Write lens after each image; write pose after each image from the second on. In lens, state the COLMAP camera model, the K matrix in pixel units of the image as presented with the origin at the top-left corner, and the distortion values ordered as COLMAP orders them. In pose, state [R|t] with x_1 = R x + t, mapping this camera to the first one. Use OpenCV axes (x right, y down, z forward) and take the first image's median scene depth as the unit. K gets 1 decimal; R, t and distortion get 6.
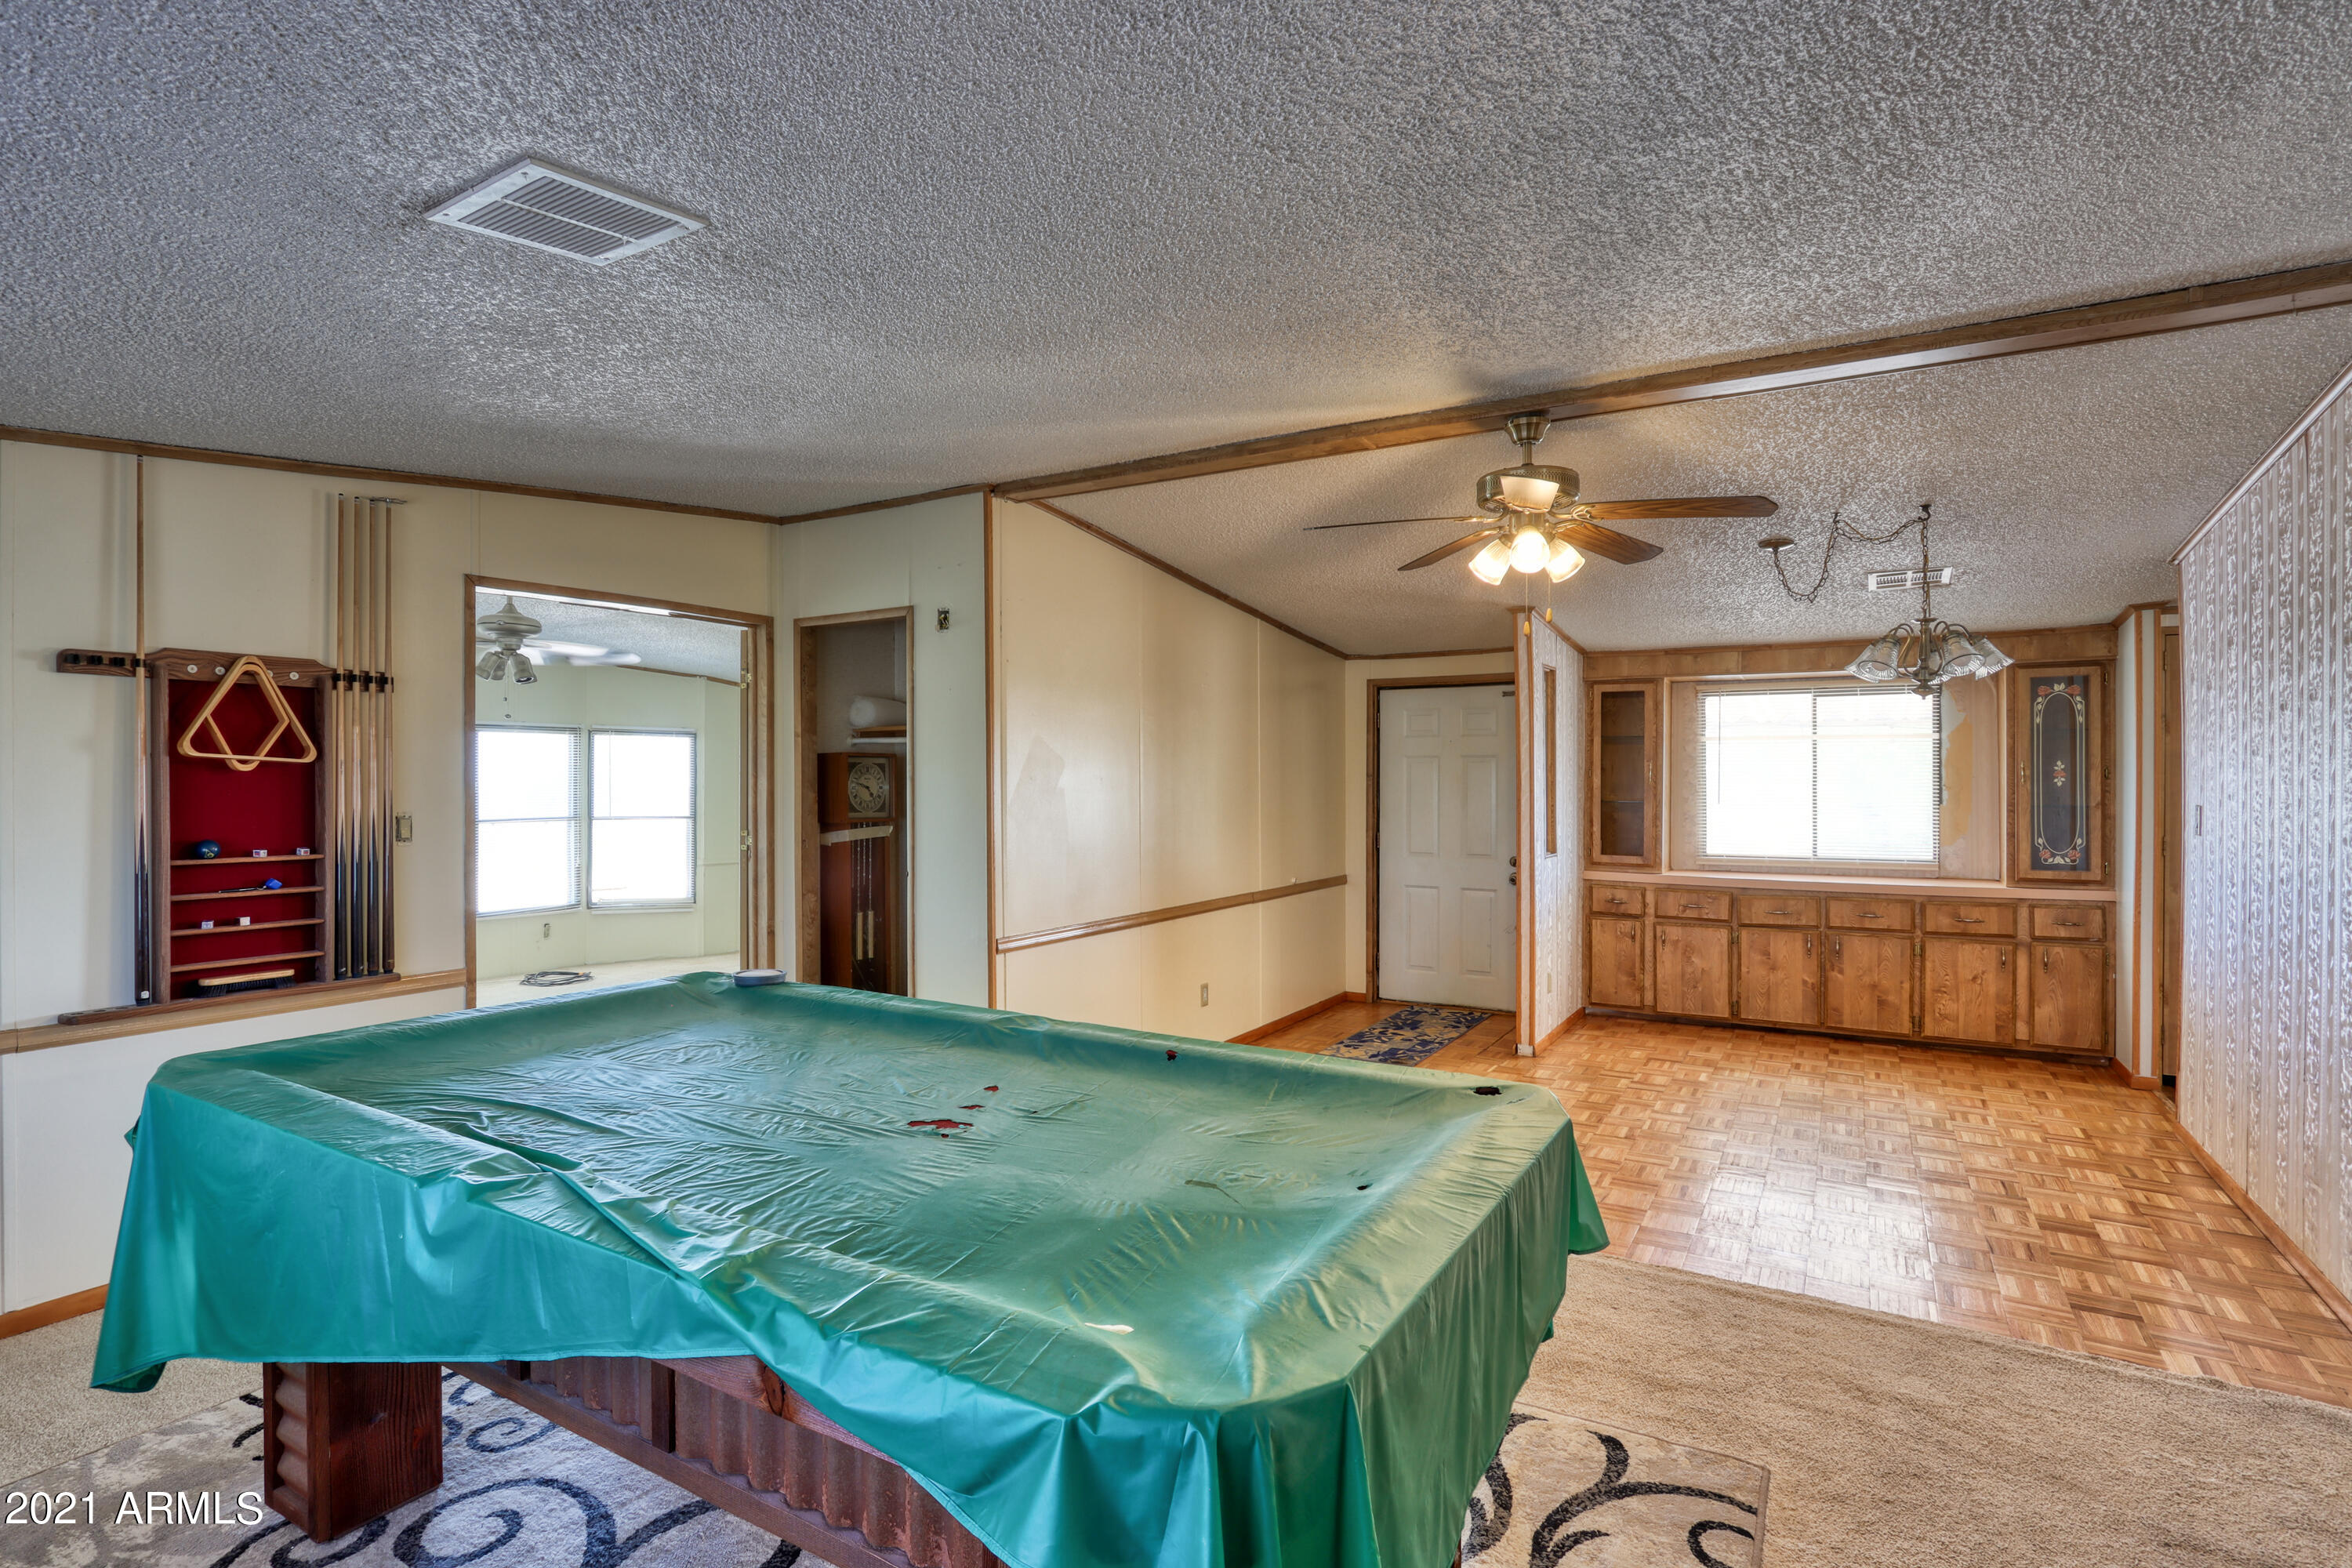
lens RADIAL K [[1142.4, 0, 1177.2], [0, 1142.4, 782.2], [0, 0, 1]] dist [-0.013627, 0.000153]
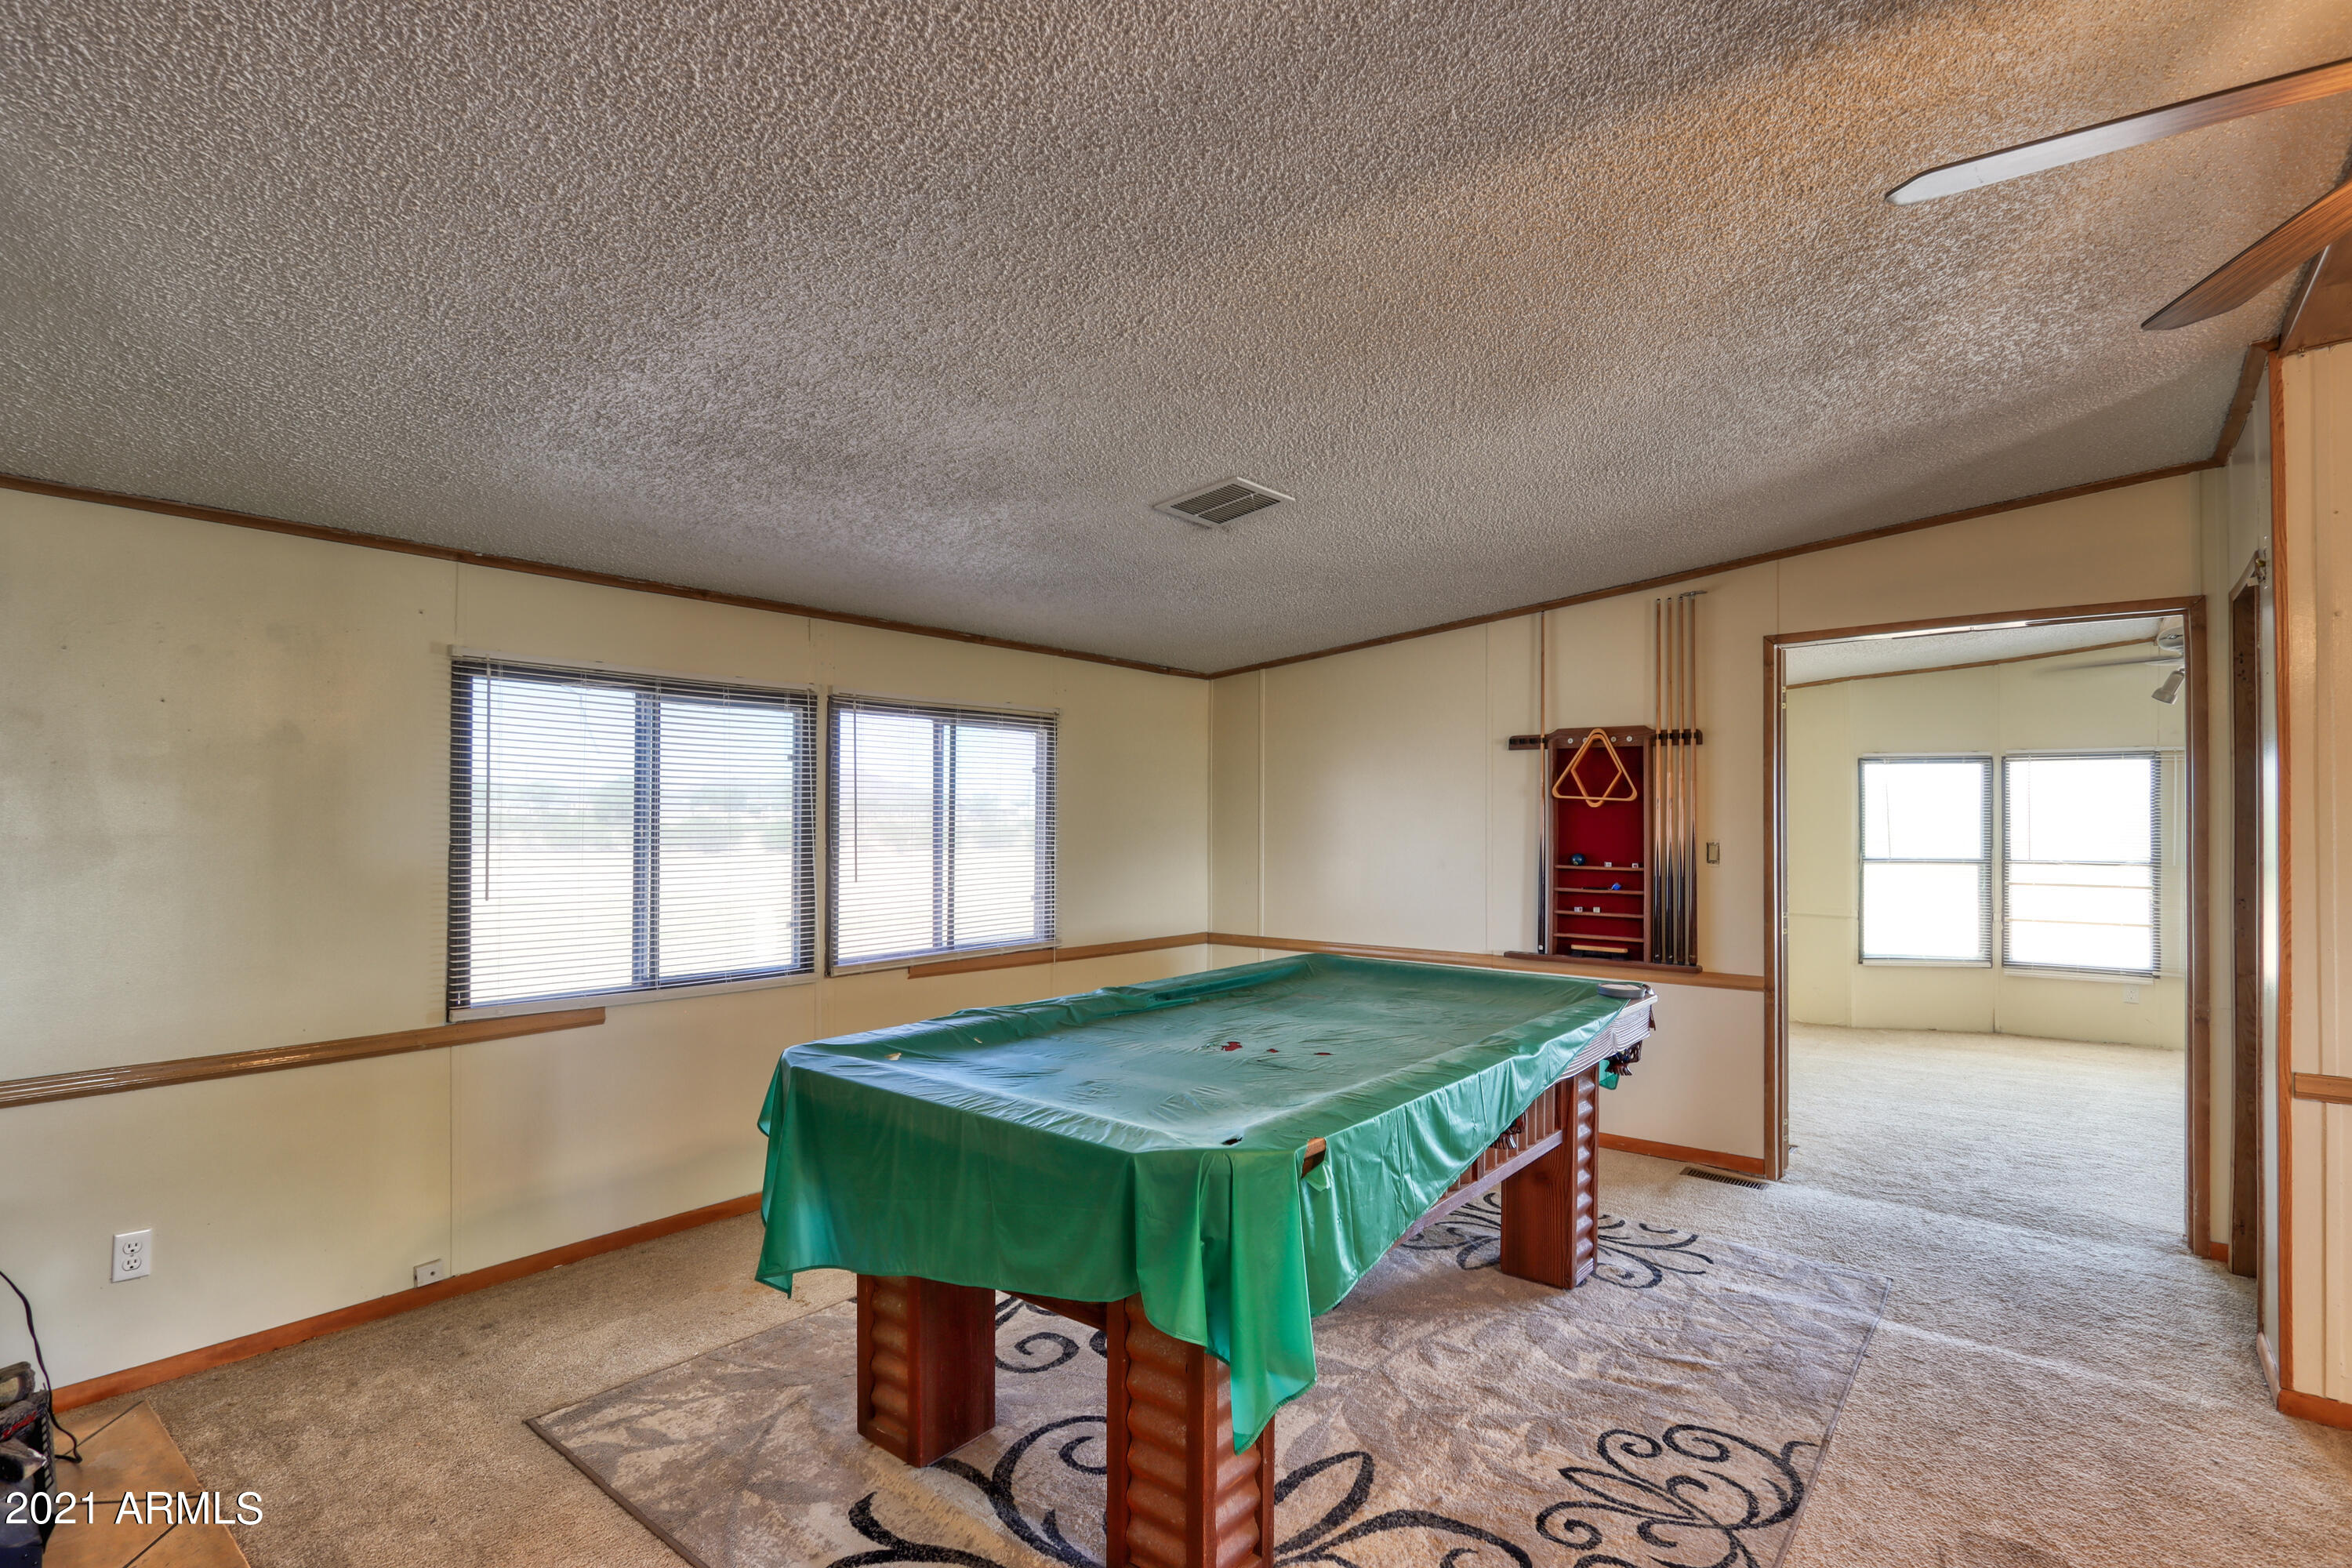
lens RADIAL K [[1142.4, 0, 1138.7], [0, 1142.4, 802.4], [0, 0, 1]] dist [-0.013627, 0.000153]
pose [[-0.157072, -0.009107, -0.987545, 0.405061], [-0.004000, 0.999955, -0.008586, -0.000603], [0.987579, 0.002602, -0.157101, 0.359781]]
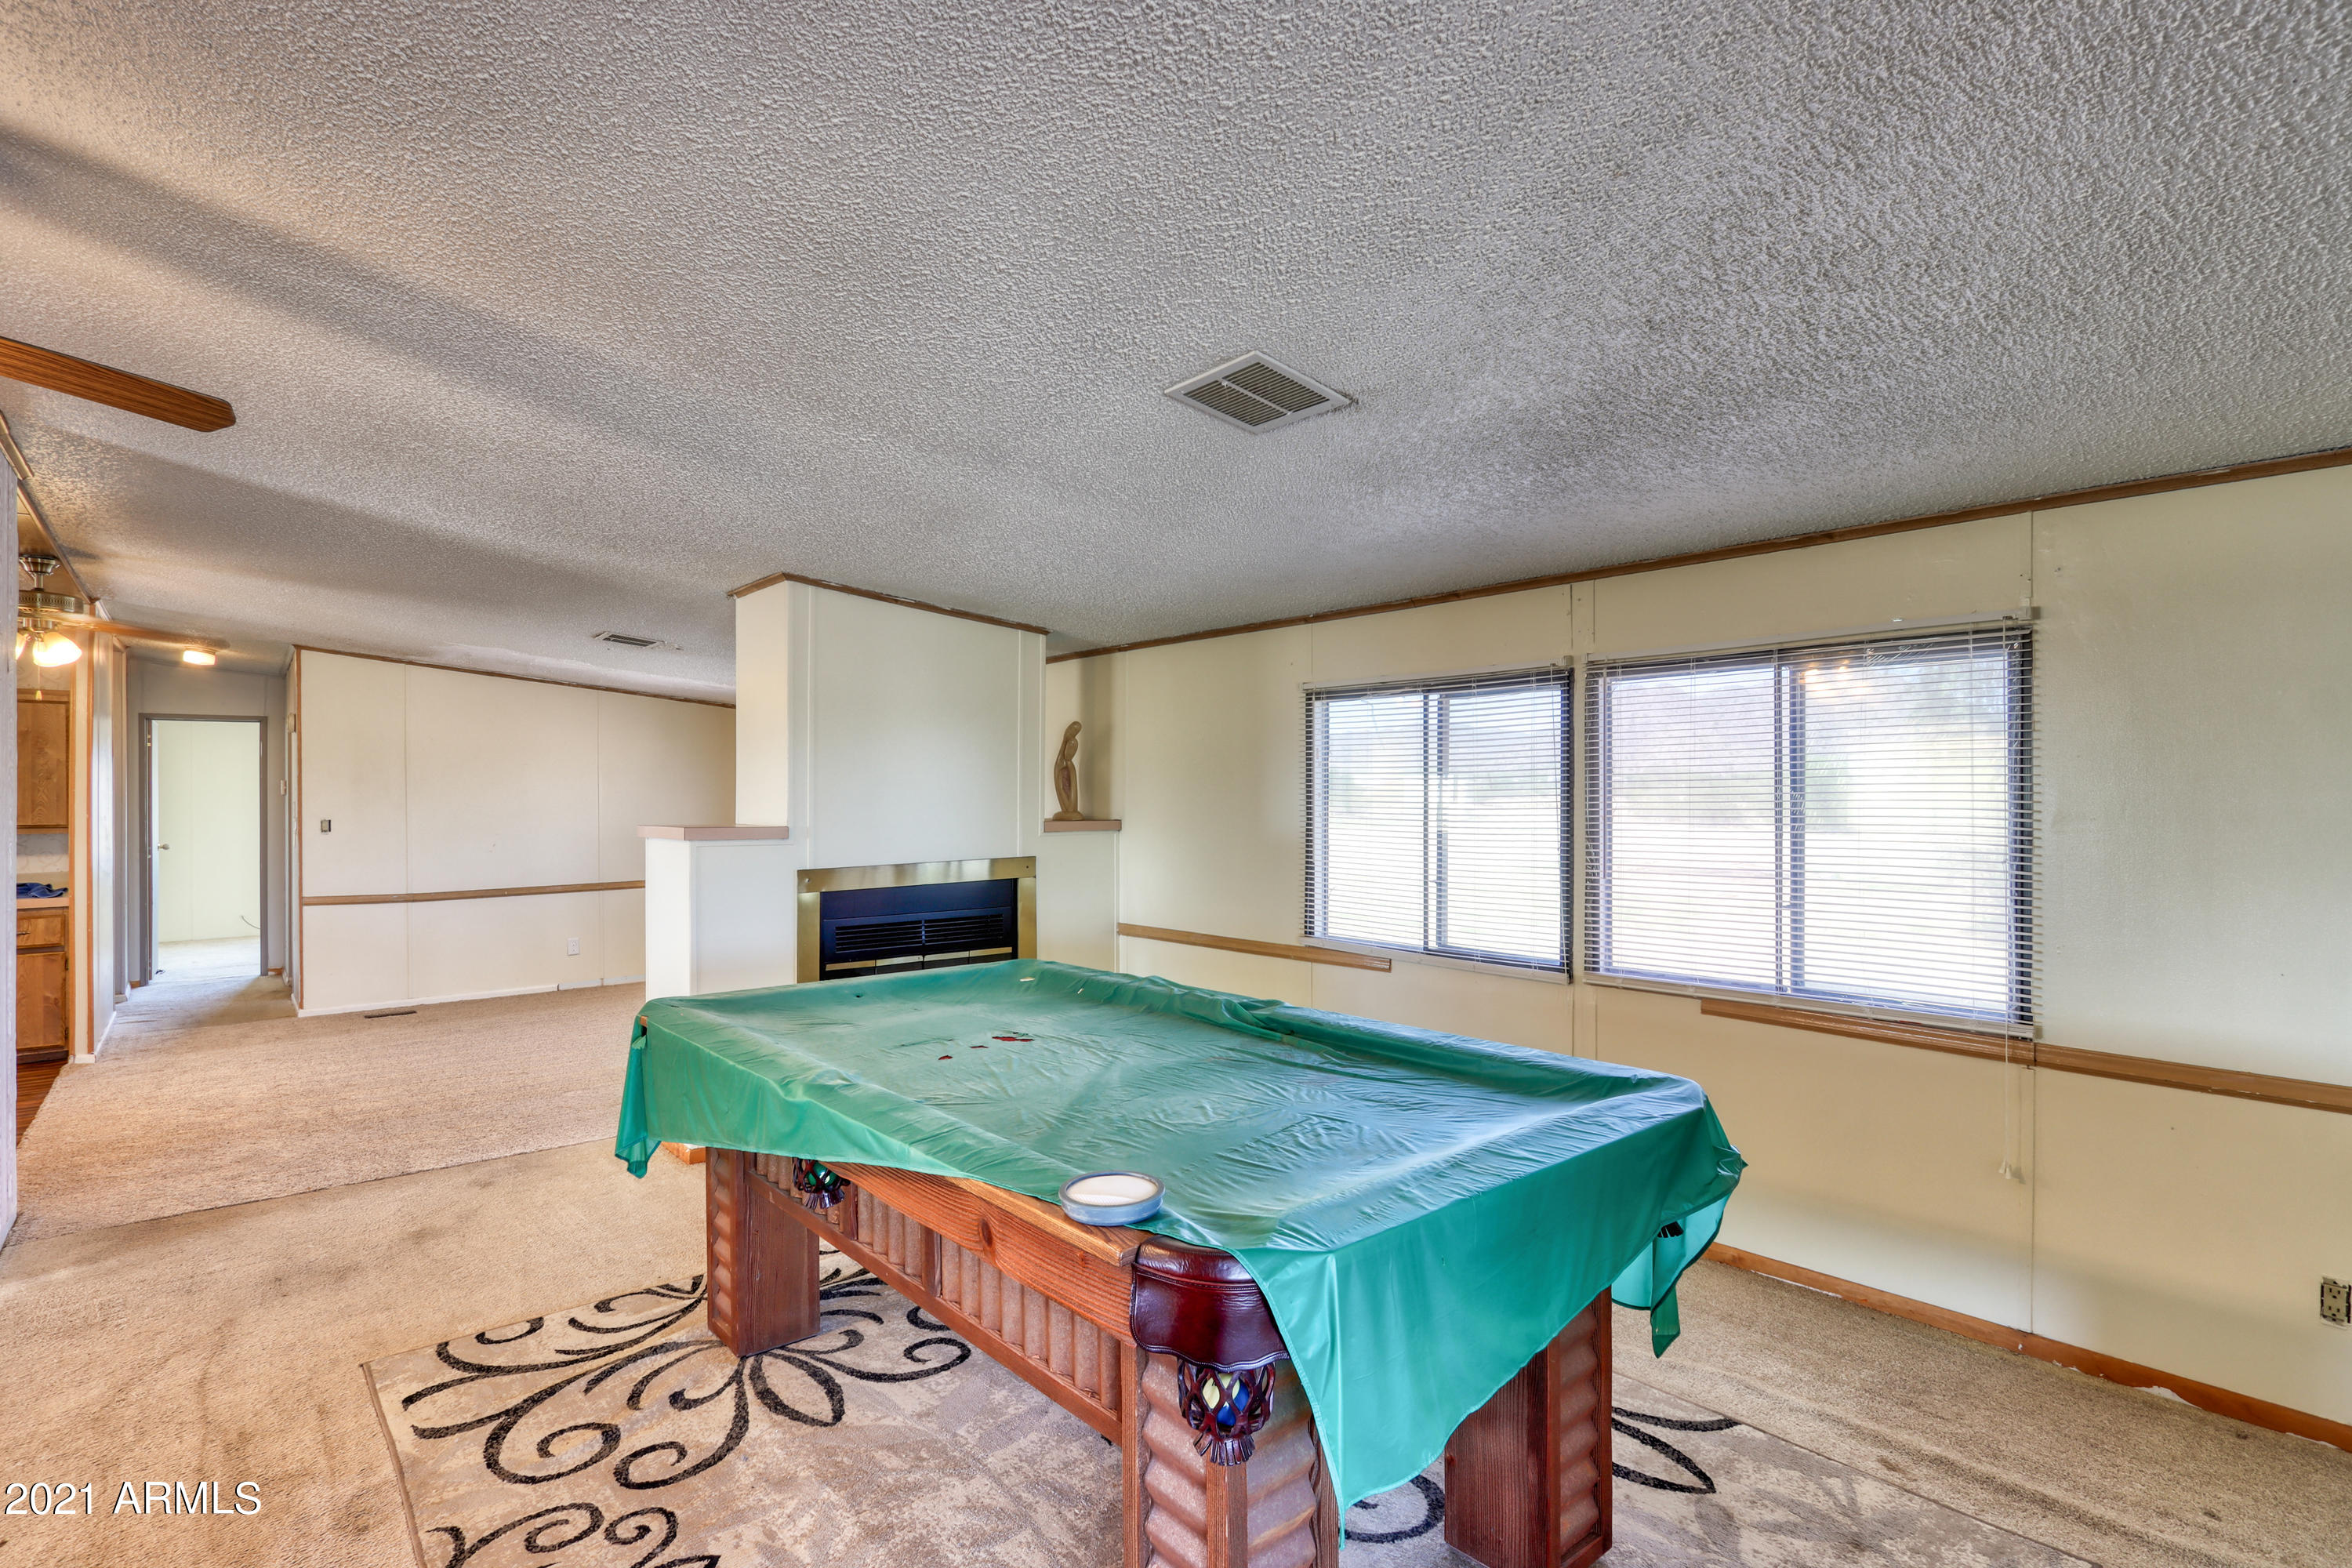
lens RADIAL K [[1142.4, 0, 1178.3], [0, 1142.4, 793.6], [0, 0, 1]] dist [-0.013627, 0.000153]
pose [[-0.947727, 0.001931, 0.319077, -0.275305], [0.000994, 0.999995, -0.003099, -0.000587], [-0.319081, -0.002620, -0.947724, 0.736460]]
